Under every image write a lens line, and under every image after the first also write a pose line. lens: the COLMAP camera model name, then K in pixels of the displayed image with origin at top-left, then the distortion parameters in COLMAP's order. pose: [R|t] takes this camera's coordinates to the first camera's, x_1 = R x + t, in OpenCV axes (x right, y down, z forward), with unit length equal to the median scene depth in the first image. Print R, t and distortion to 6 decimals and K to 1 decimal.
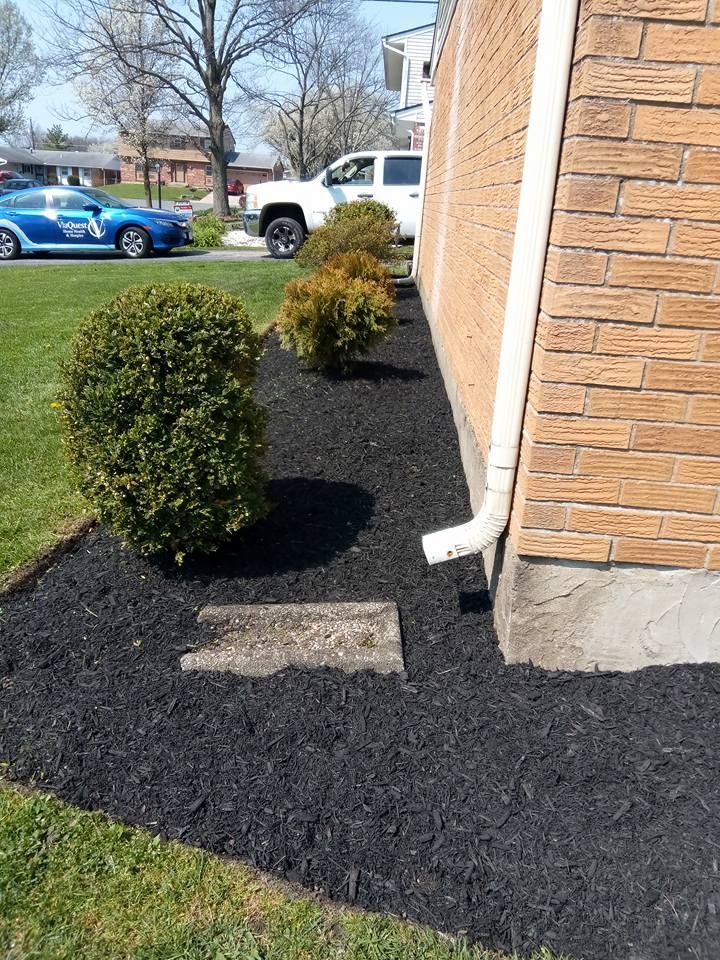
lens RADIAL K [[736.1, 0, 360.0], [0, 736.1, 480.0], [0, 0, 1]] dist [-0.002823, -0.006179]
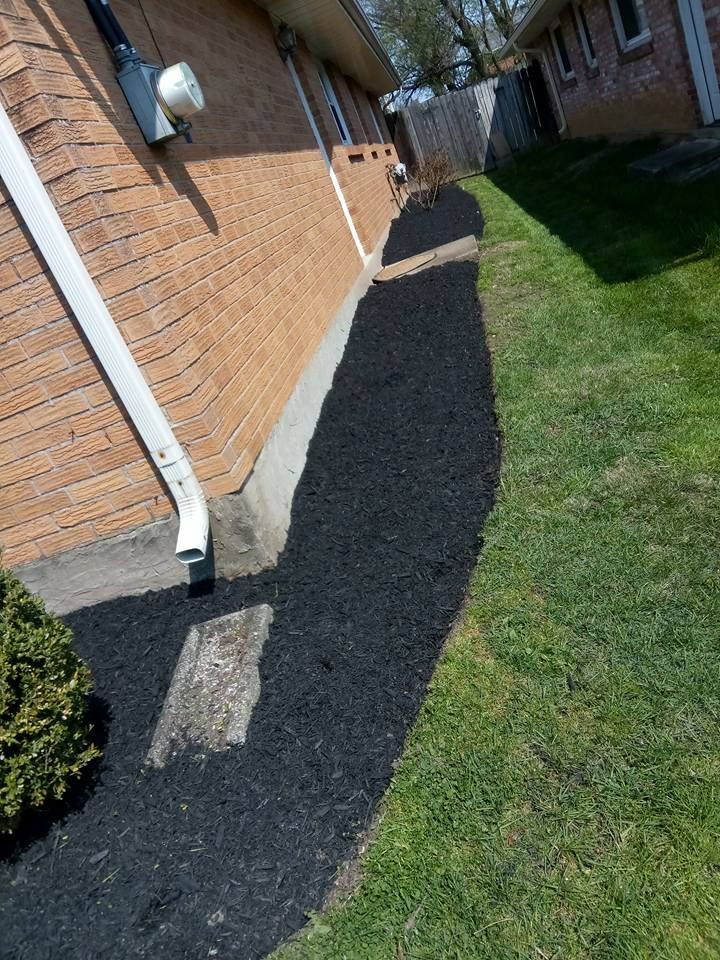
lens RADIAL K [[736.1, 0, 360.0], [0, 736.1, 480.0], [0, 0, 1]] dist [-0.002823, -0.006179]
pose [[0.005077, -0.421402, 0.906860, -0.985393], [0.675896, 0.669800, 0.307460, -0.172133], [-0.736979, 0.611382, 0.288224, 0.398949]]
